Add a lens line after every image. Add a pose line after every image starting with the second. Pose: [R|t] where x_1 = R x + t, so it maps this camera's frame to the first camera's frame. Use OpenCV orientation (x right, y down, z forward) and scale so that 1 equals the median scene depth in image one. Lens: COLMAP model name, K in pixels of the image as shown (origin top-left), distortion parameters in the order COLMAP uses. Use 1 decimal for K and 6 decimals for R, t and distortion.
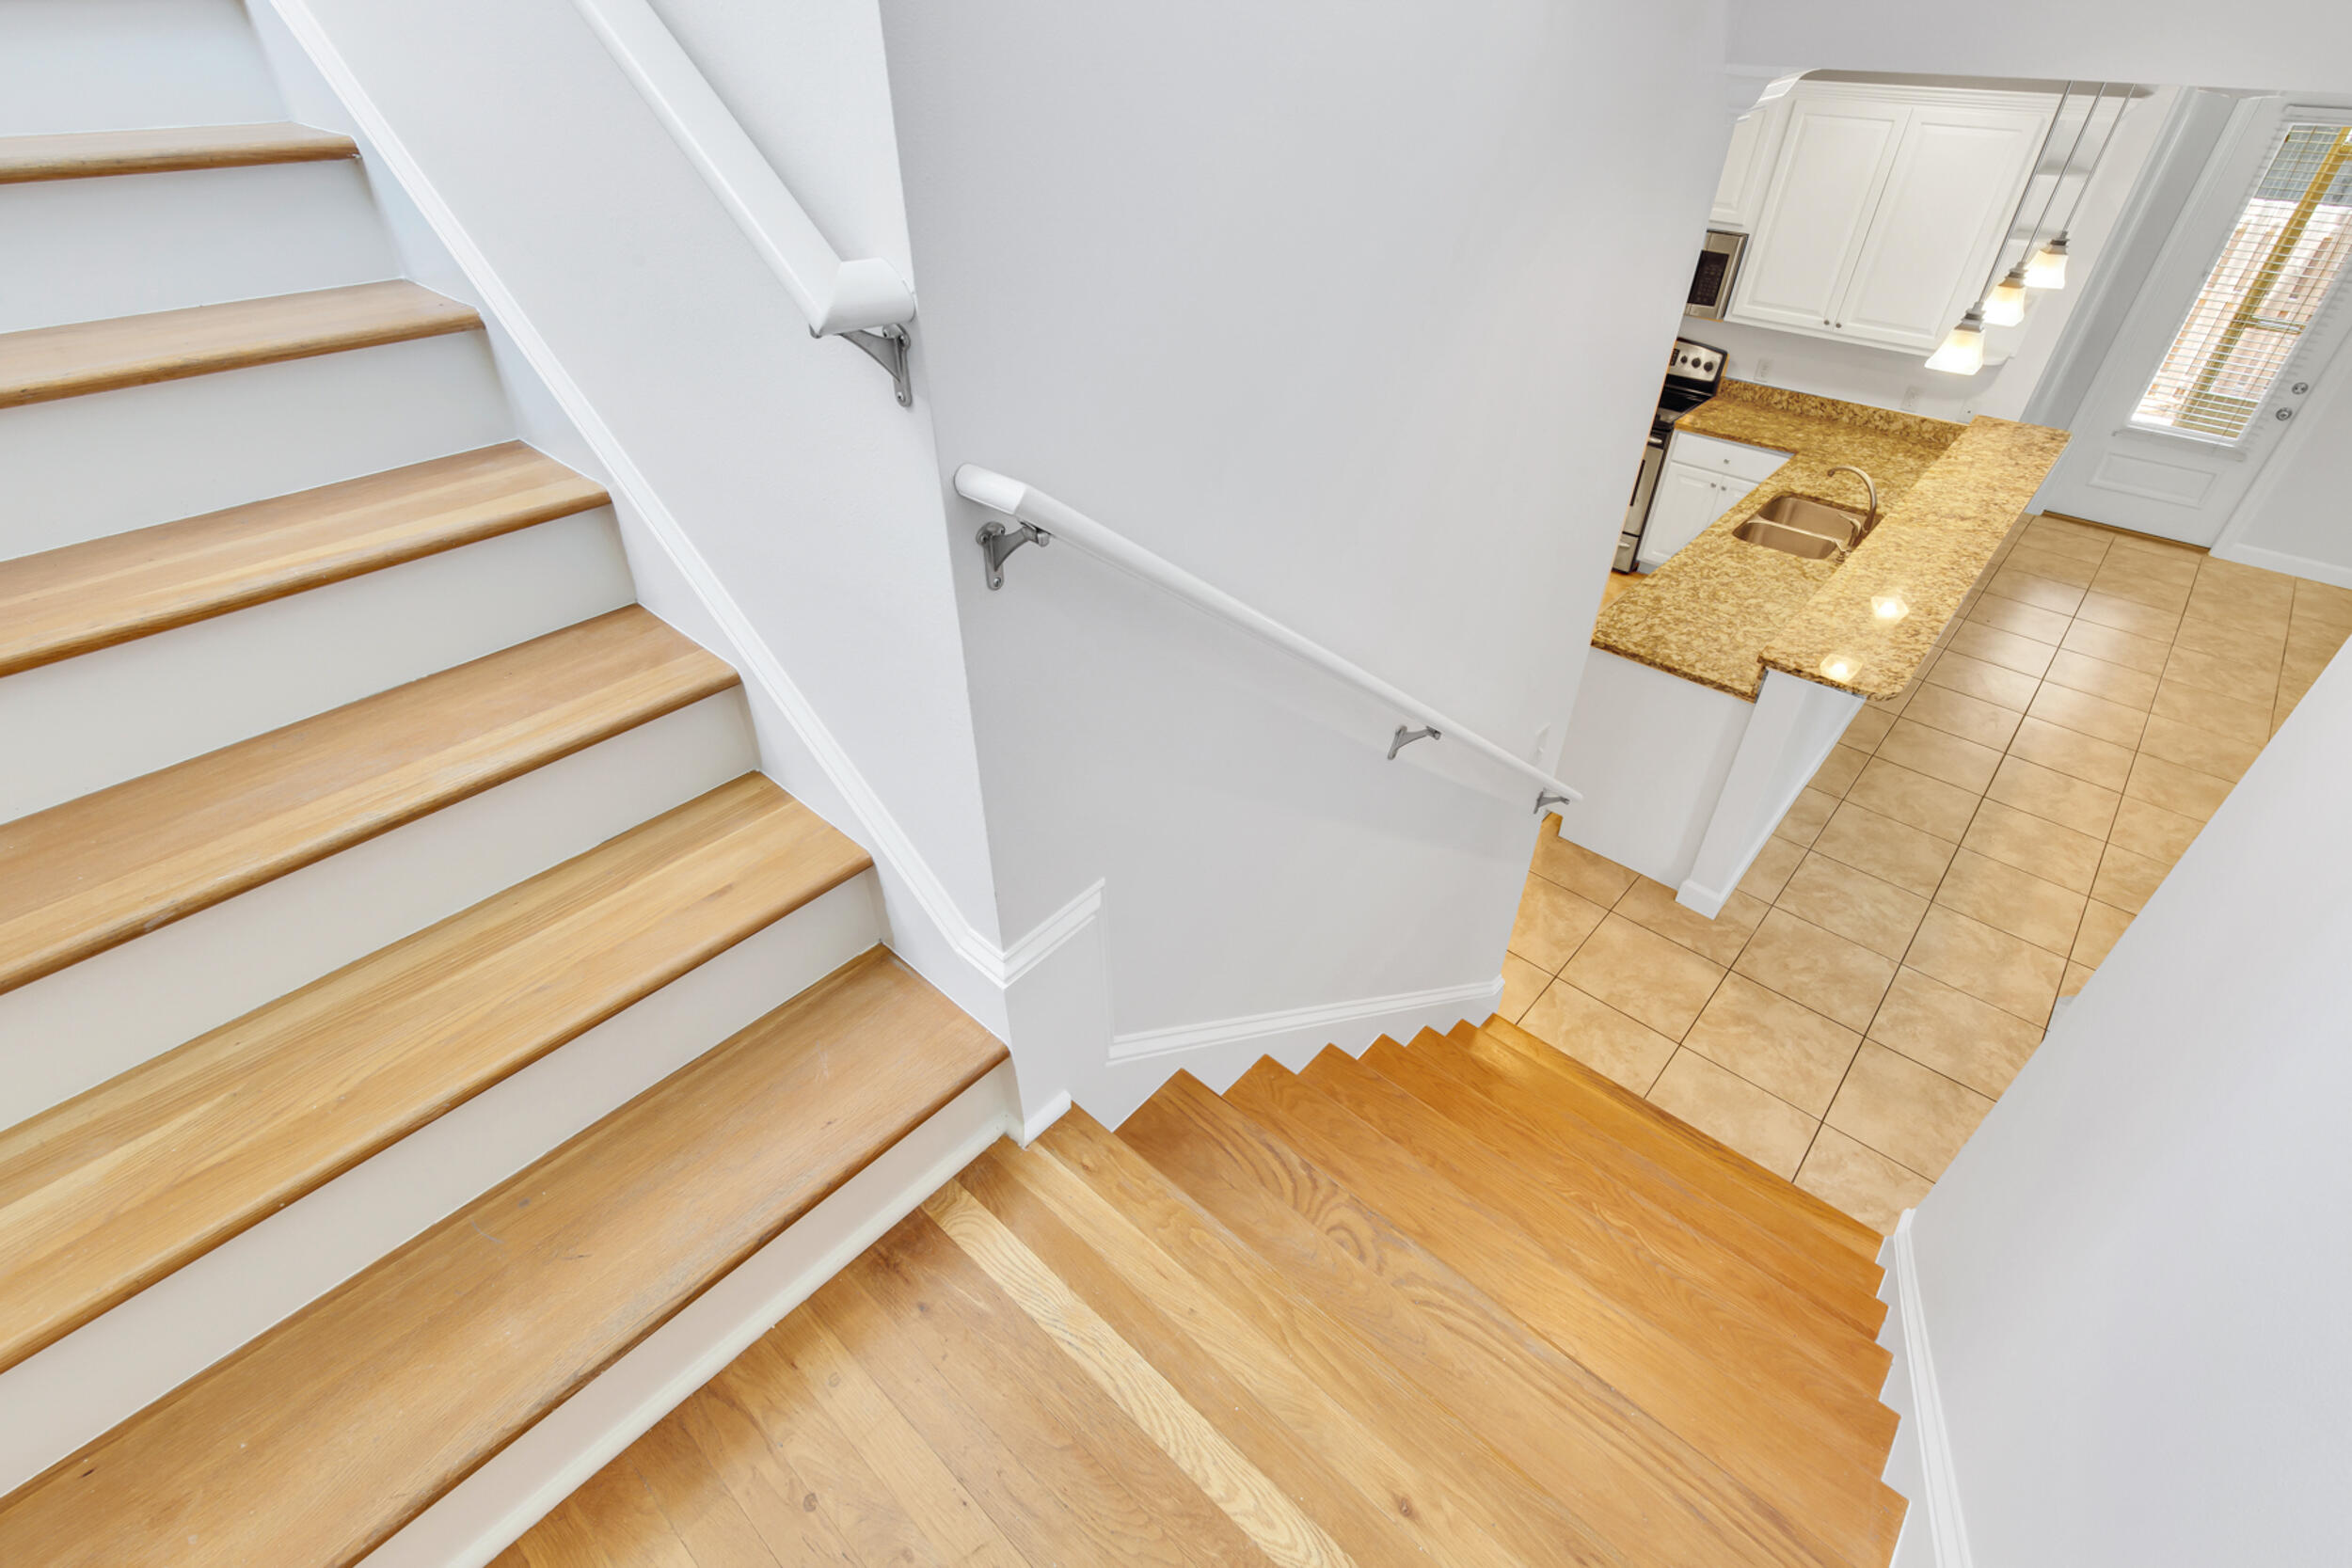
lens RADIAL K [[1059.5, 0, 1185.9], [0, 1059.5, 792.6], [0, 0, 1]] dist [0.000558, 0.000502]
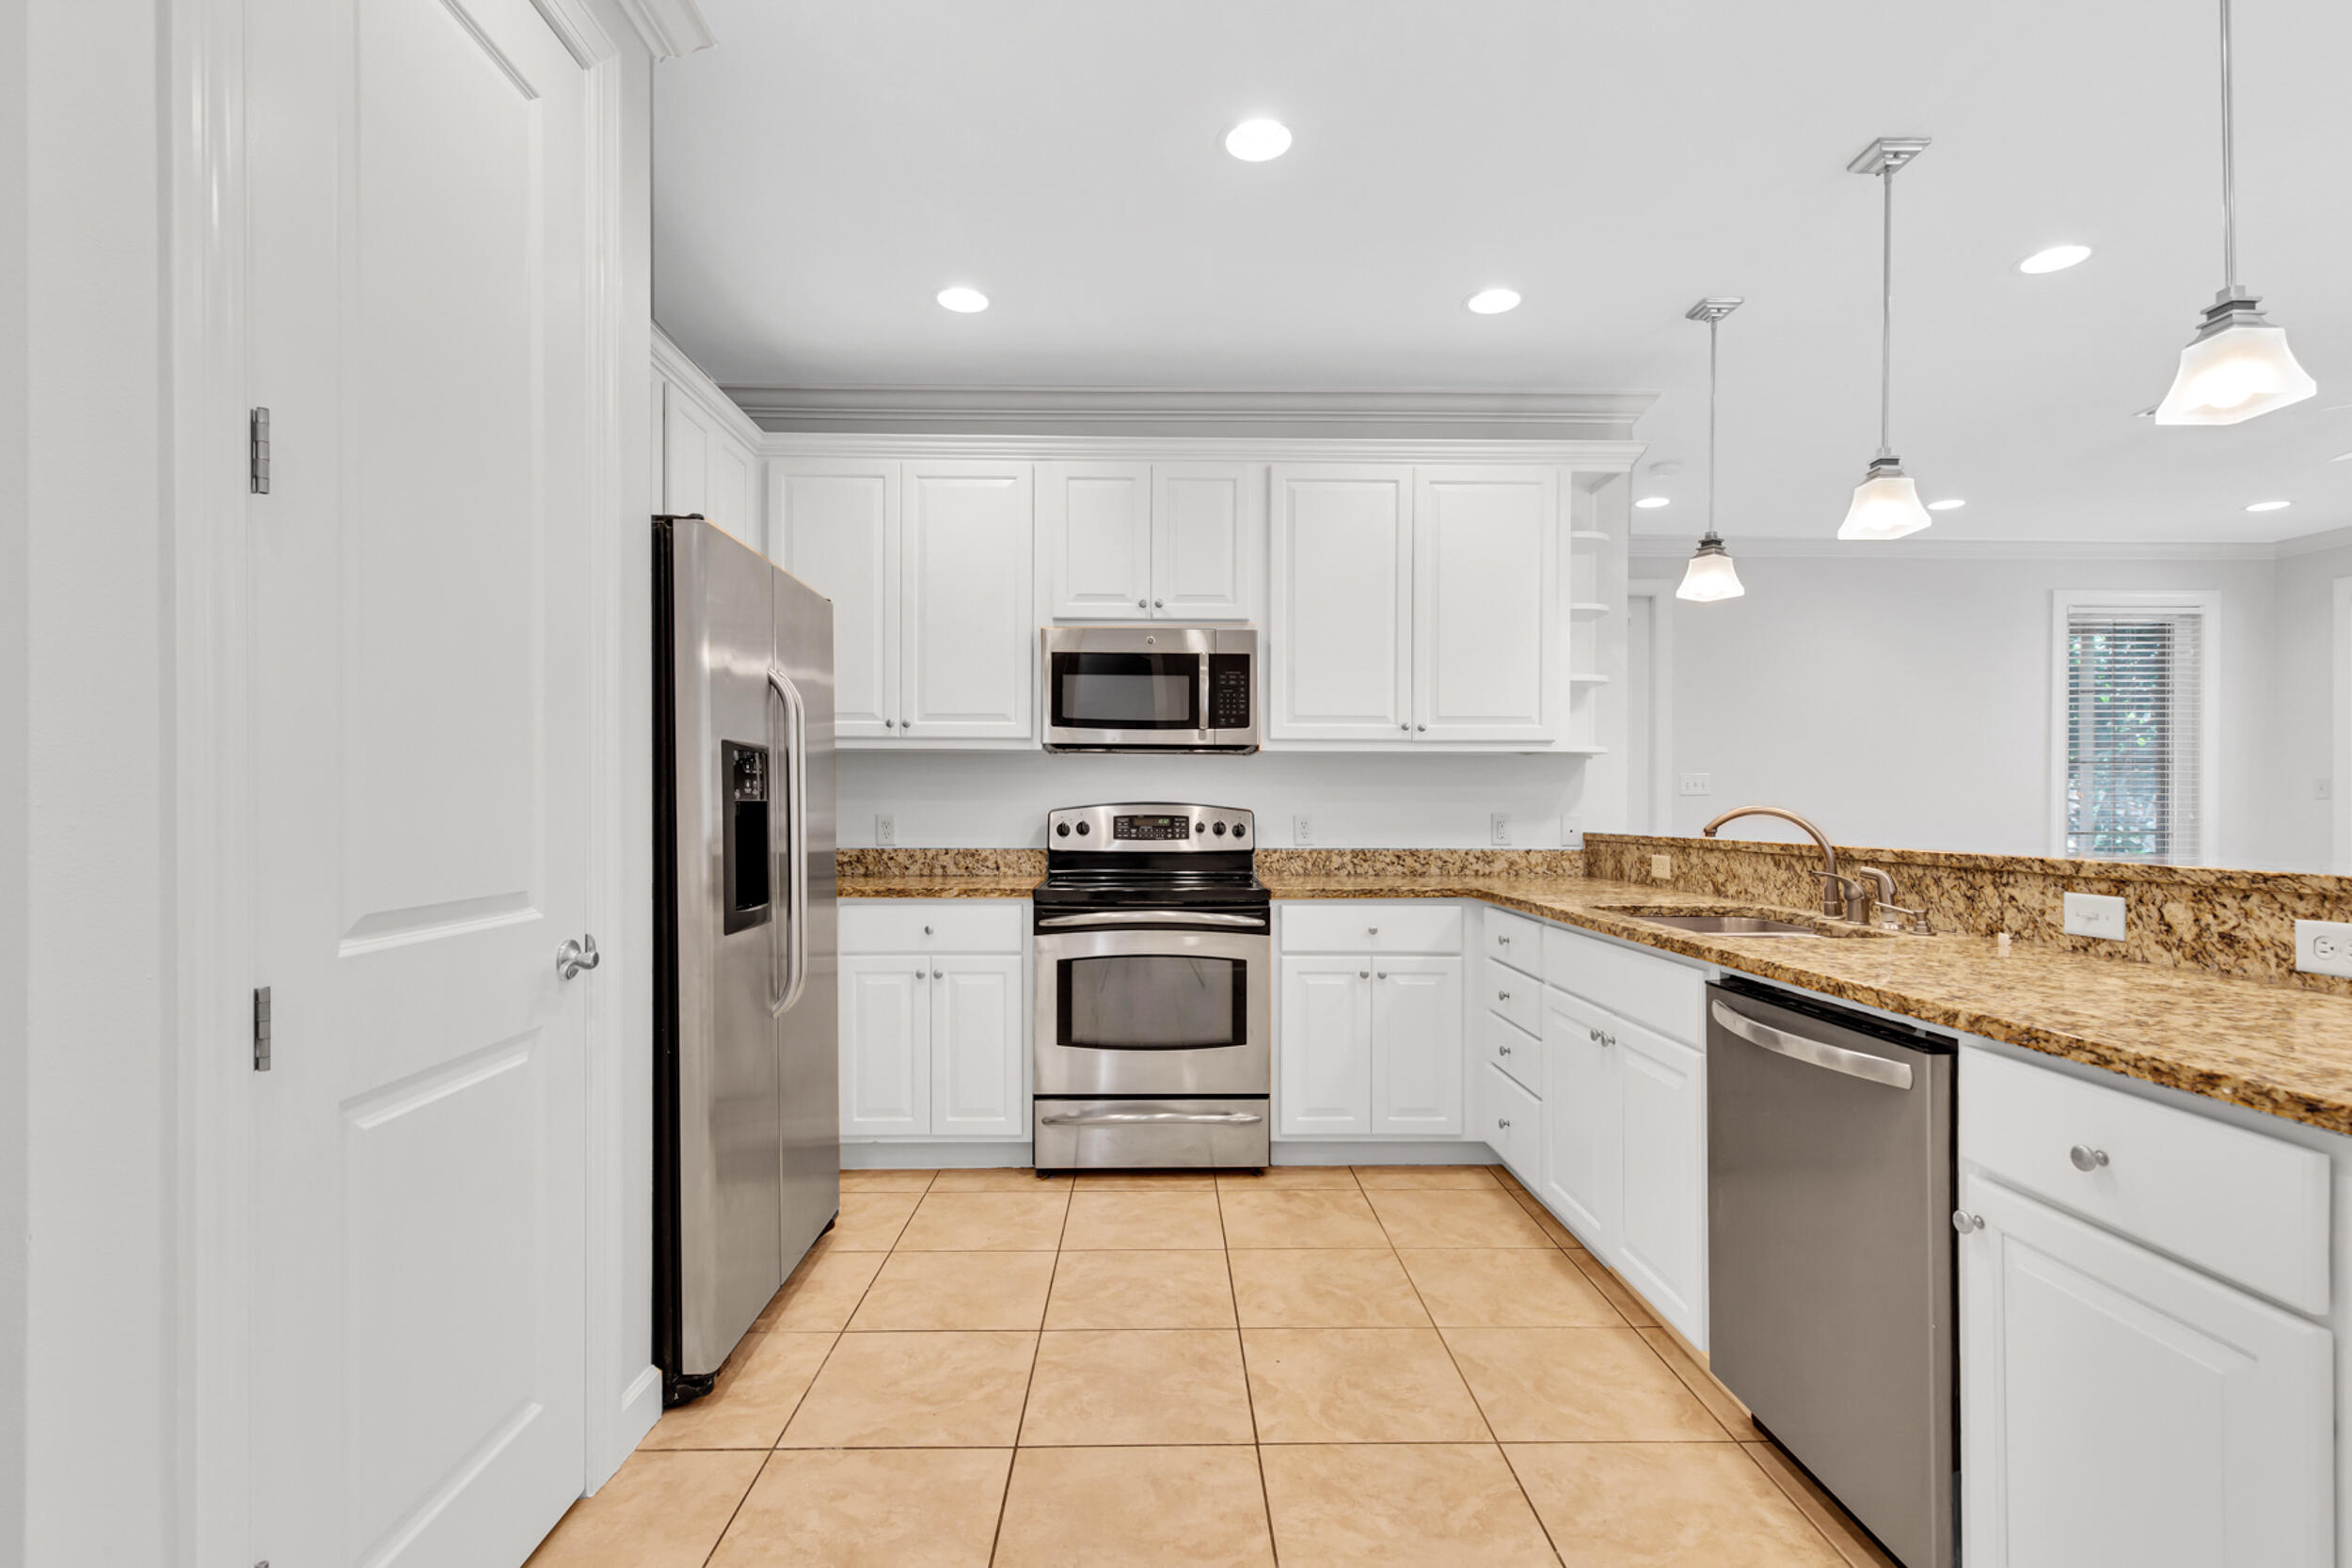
lens RADIAL K [[1102.0, 0, 1165.9], [0, 1102.0, 809.8], [0, 0, 1]] dist [0.001166, -0.000277]
pose [[0.731588, -0.007650, 0.681704, 0.002086], [0.419433, 0.793347, -0.441222, -0.139205], [-0.537453, 0.608722, 0.583612, 0.646970]]
